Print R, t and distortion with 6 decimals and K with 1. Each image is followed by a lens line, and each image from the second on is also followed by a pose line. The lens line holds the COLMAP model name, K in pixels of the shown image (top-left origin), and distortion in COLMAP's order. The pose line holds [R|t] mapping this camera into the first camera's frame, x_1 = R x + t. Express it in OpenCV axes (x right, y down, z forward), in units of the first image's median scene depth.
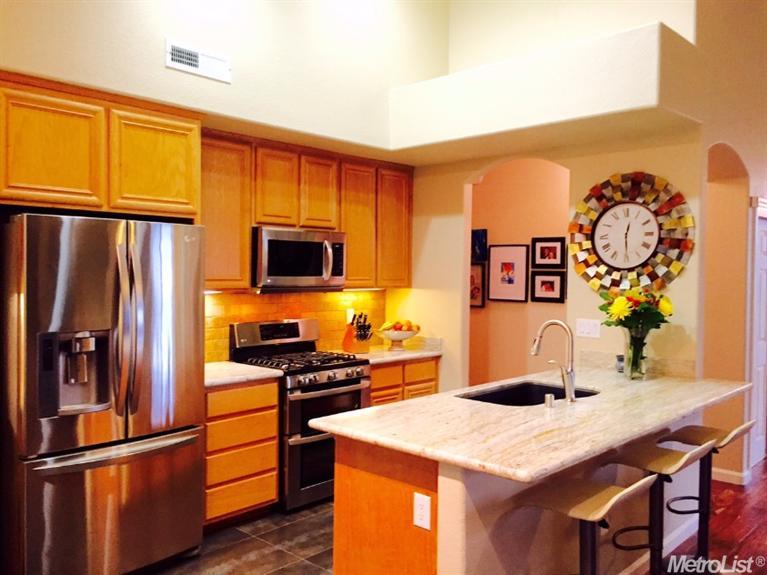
lens RADIAL K [[676.1, 0, 383.5], [0, 676.1, 287.5], [0, 0, 1]] dist [0.037785, -0.011852]
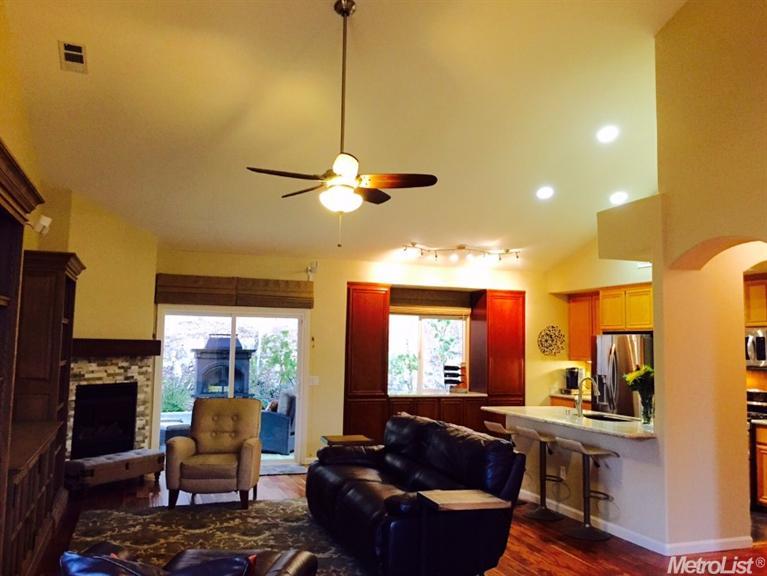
lens RADIAL K [[676.1, 0, 383.5], [0, 676.1, 288.0], [0, 0, 1]] dist [0.037785, -0.011852]
pose [[-0.453805, -0.093686, -0.886163, 3.885292], [-0.037581, 0.995585, -0.086009, -0.036107], [0.890308, -0.005729, -0.455322, 2.334560]]
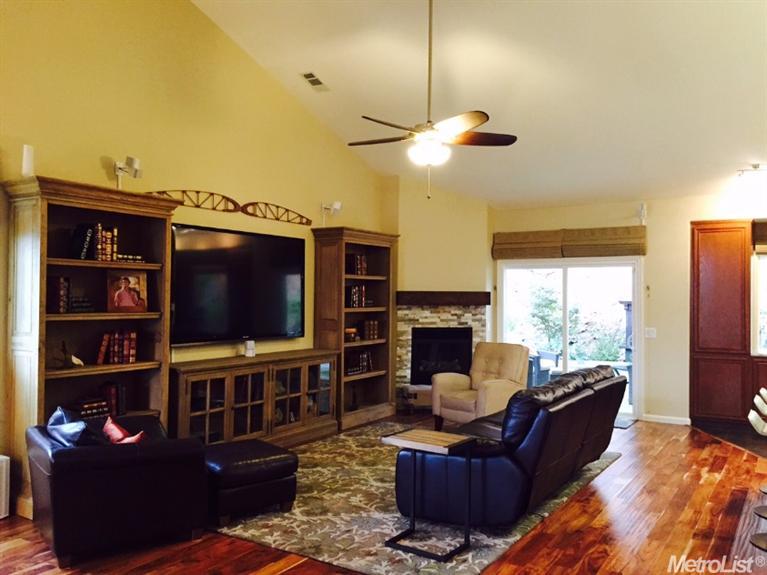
lens RADIAL K [[653.2, 0, 383.5], [0, 653.2, 287.5], [0, 0, 1]] dist [0.033203, -0.004093]
pose [[-0.981668, -0.018018, -0.189744, 2.414792], [-0.019042, 0.999812, 0.003579, -0.054567], [0.189644, 0.007127, -0.981827, 3.525797]]
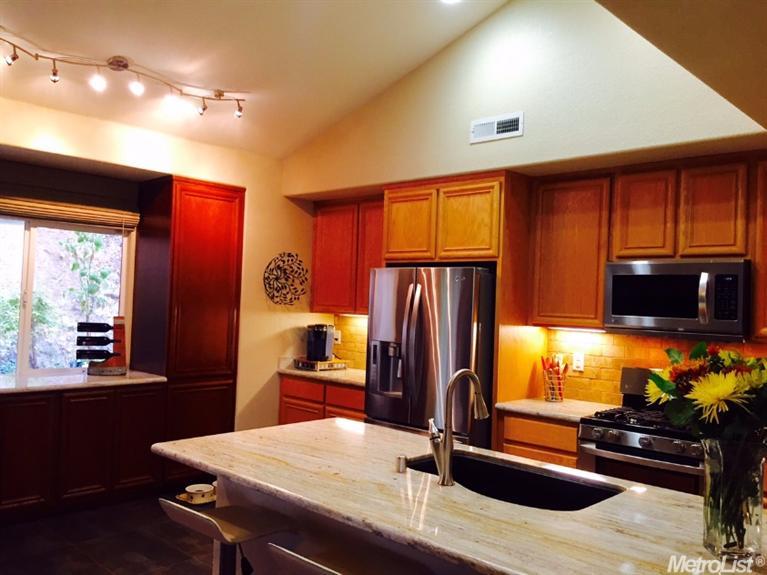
lens RADIAL K [[653.2, 0, 383.5], [0, 653.2, 287.5], [0, 0, 1]] dist [0.033203, -0.004093]
pose [[0.006800, -0.027567, -0.999597, 1.587418], [-0.051763, 0.998270, -0.027883, -0.031041], [0.998636, 0.051932, 0.005361, 1.542979]]
